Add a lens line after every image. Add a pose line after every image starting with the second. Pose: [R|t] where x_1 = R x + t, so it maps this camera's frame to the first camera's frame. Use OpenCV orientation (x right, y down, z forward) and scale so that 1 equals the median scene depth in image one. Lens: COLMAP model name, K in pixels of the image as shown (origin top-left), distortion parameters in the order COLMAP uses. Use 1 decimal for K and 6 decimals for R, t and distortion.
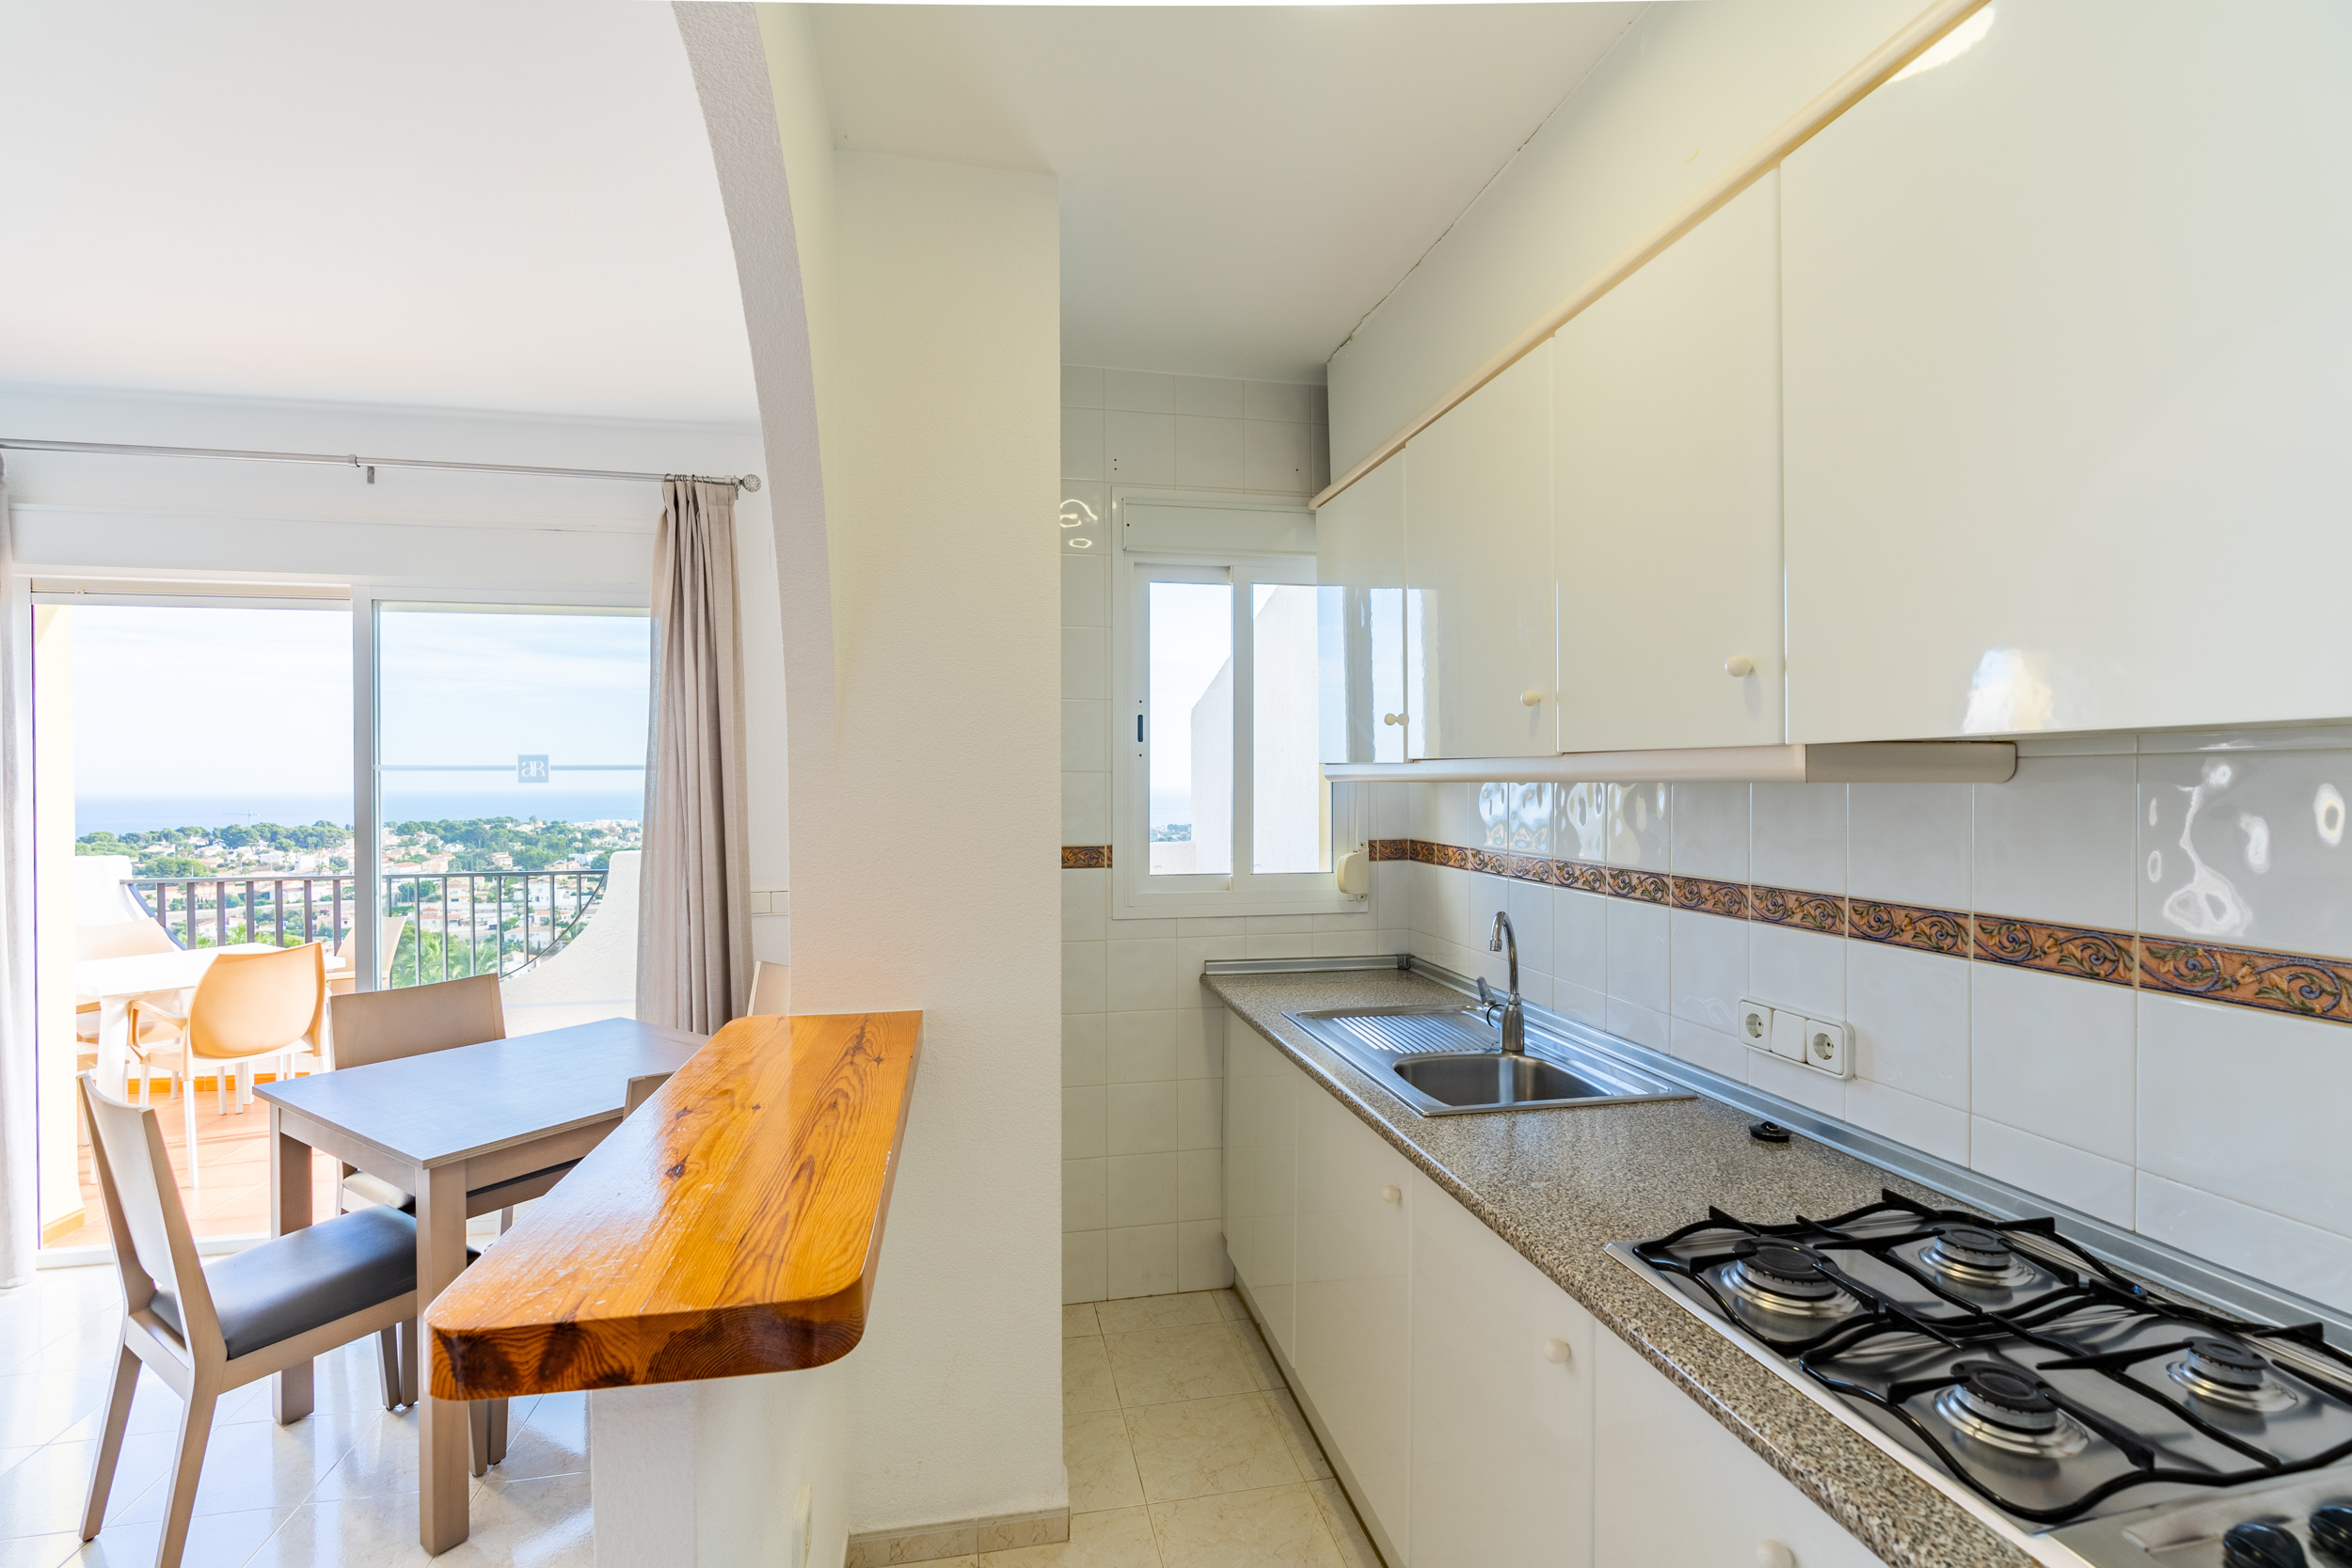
lens RADIAL K [[1070.8, 0, 1176.0], [0, 1070.8, 784.0], [0, 0, 1]] dist [0.000419, -0.000010]
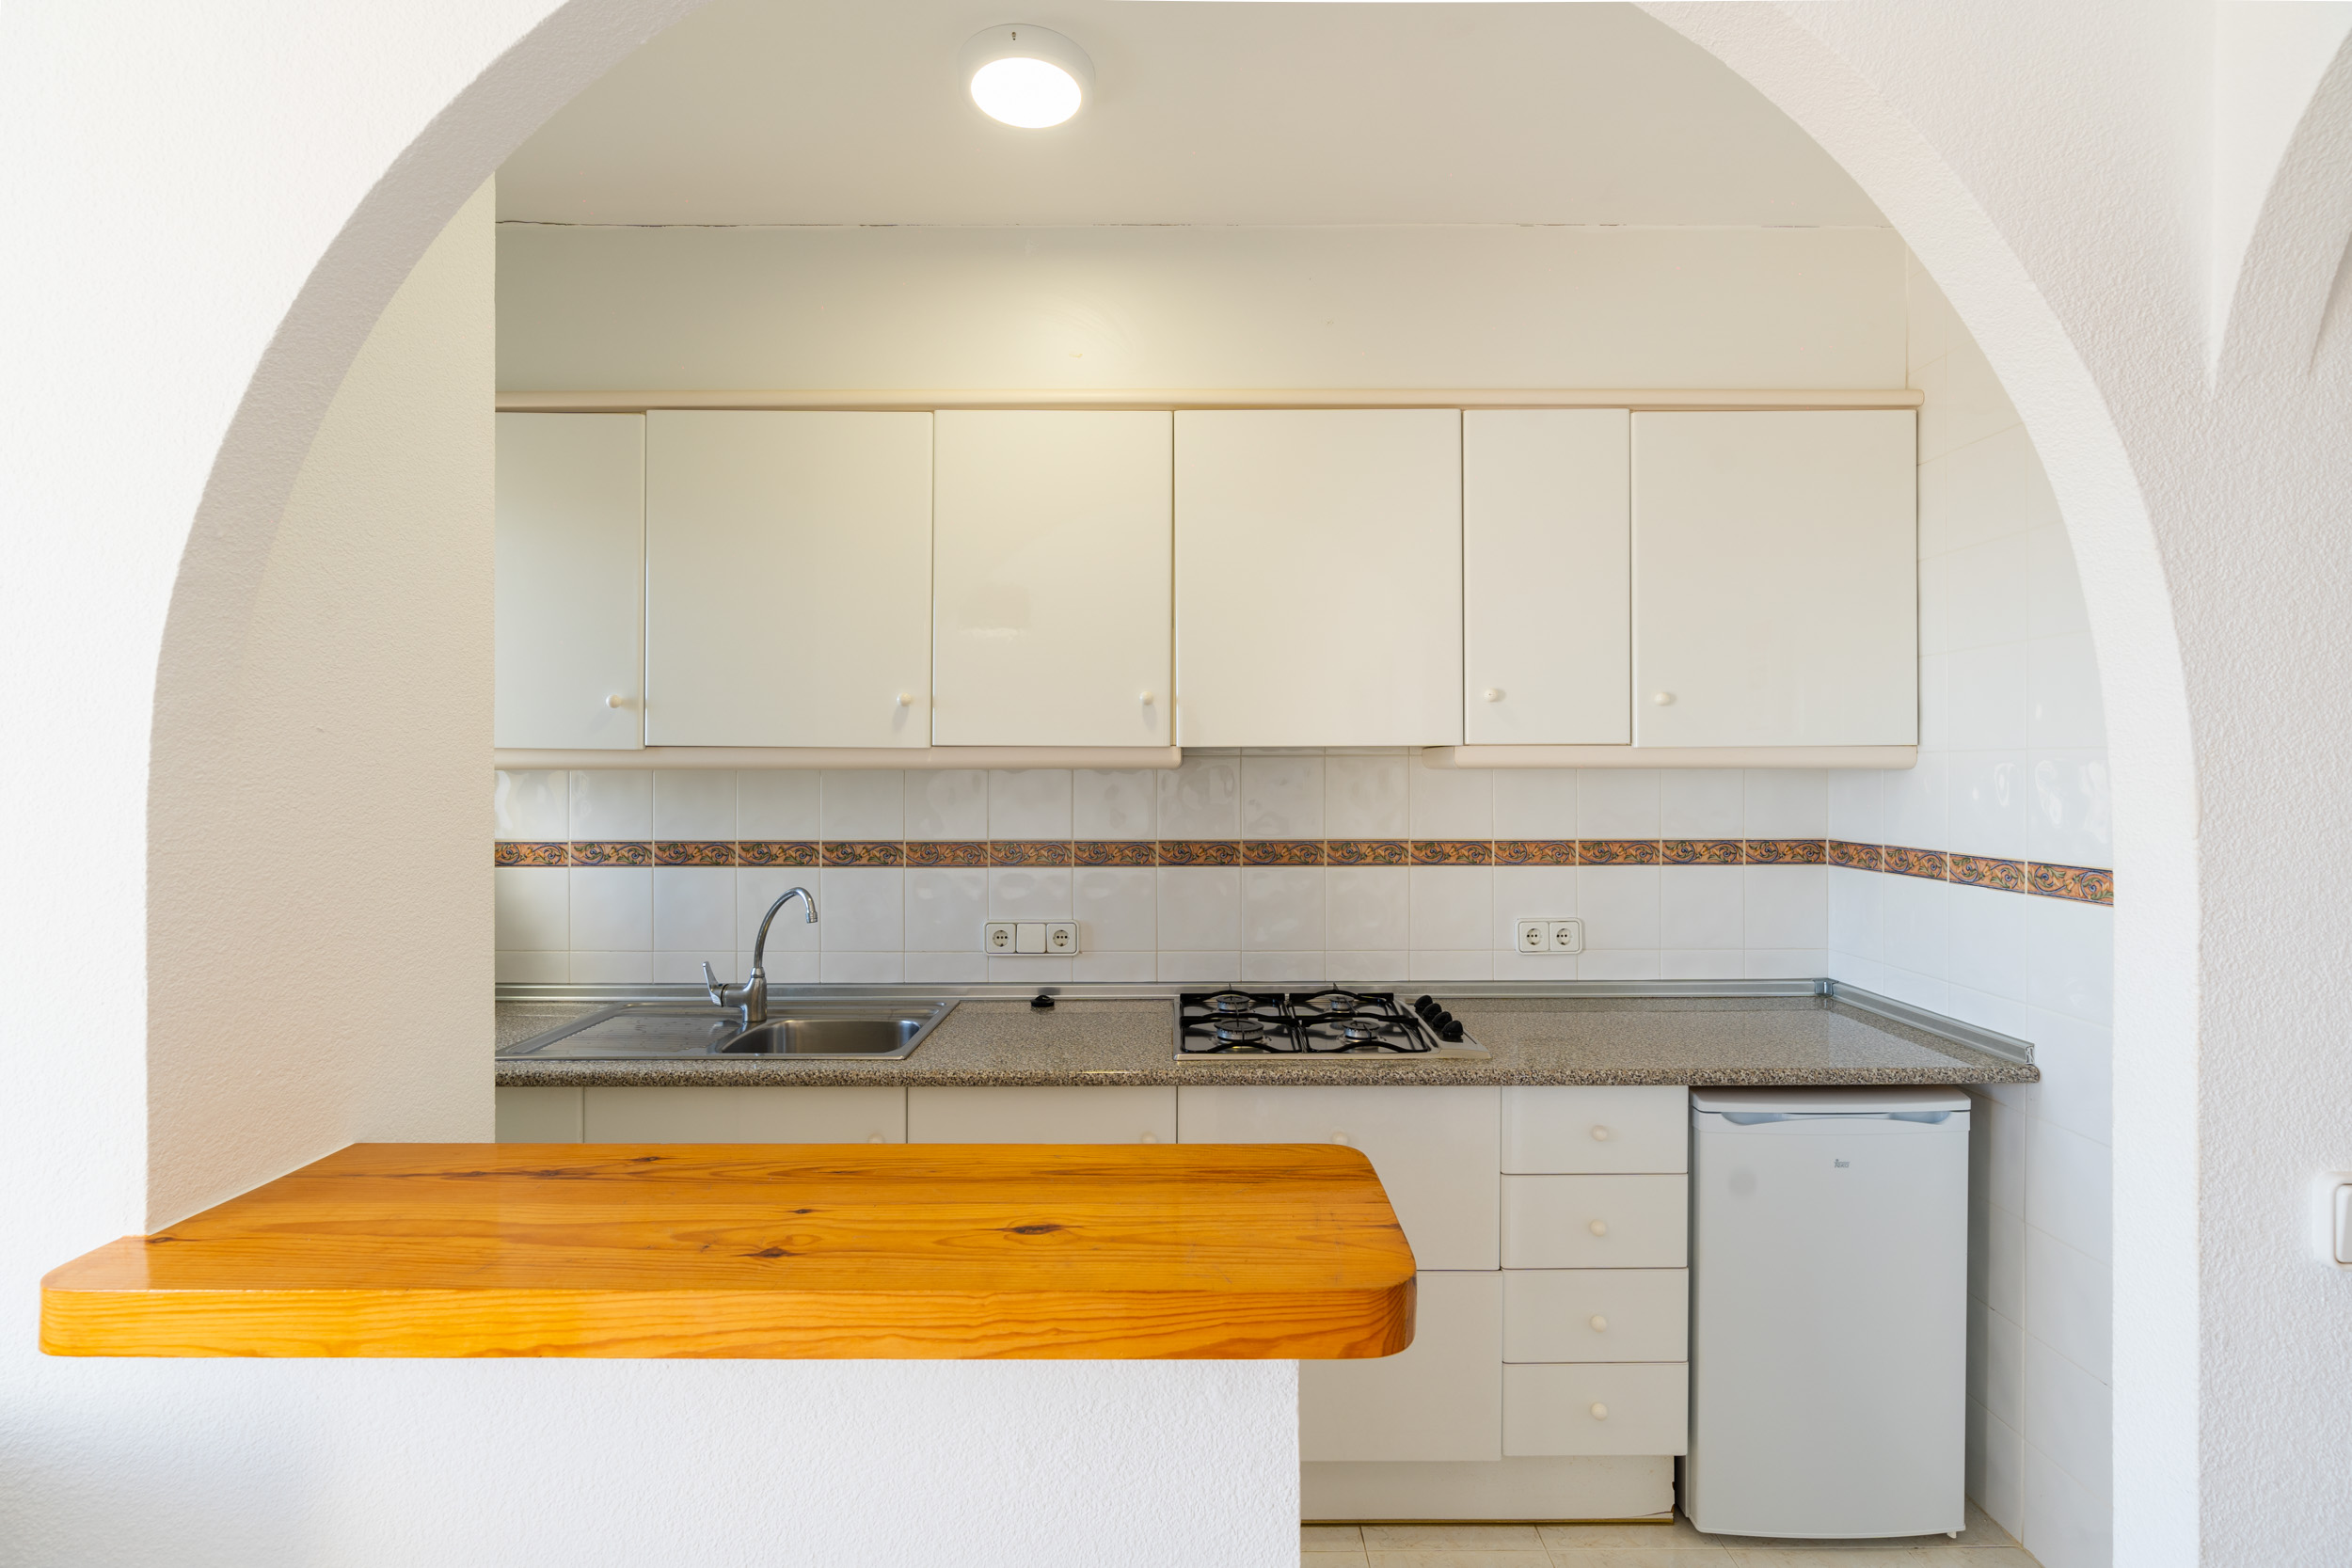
lens RADIAL K [[1070.8, 0, 1176.0], [0, 1070.8, 784.0], [0, 0, 1]] dist [0.000419, -0.000010]
pose [[0.210180, -0.011679, 0.977593, -1.012591], [0.005366, 0.999927, 0.010792, 0.003956], [-0.977648, 0.002978, 0.210227, 0.575302]]
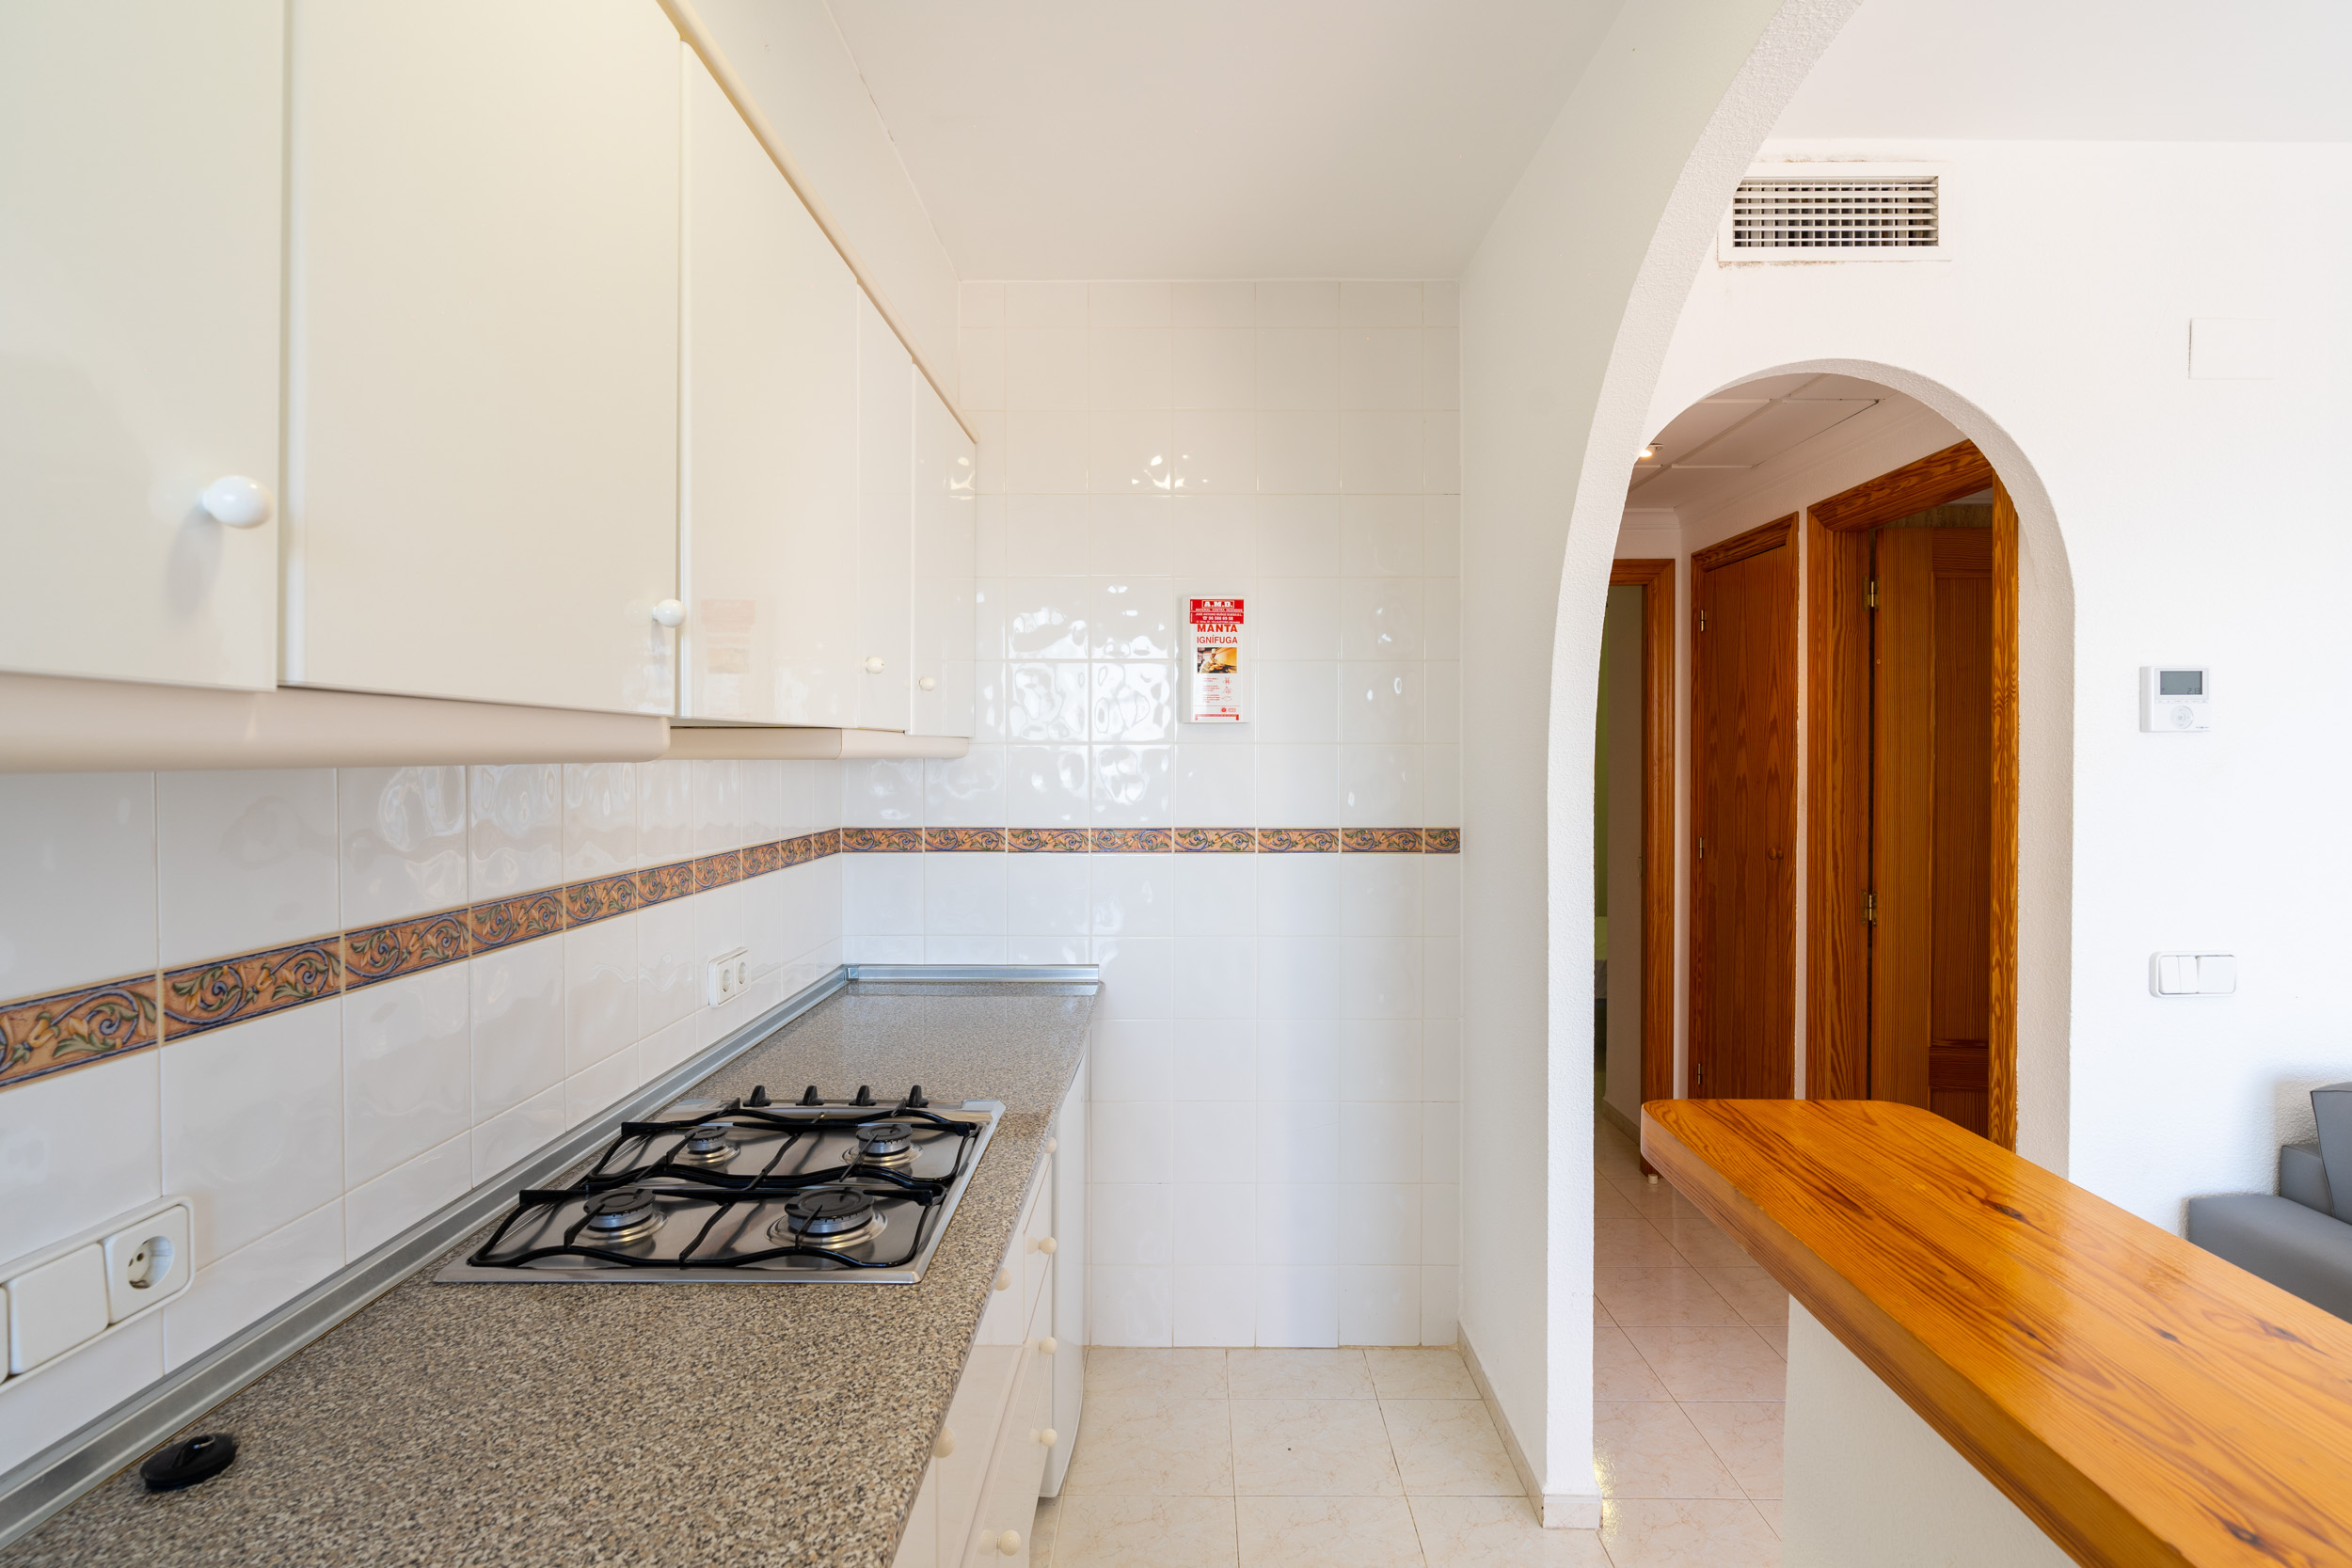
lens RADIAL K [[1138.7, 0, 1176.7], [0, 1138.7, 750.4], [0, 0, 1]] dist [0.001040, -0.000084]
pose [[-0.975972, 0.004071, 0.217856, -0.016378], [0.004288, 0.999991, 0.000527, -0.007637], [-0.217852, 0.001449, -0.975981, 1.636931]]
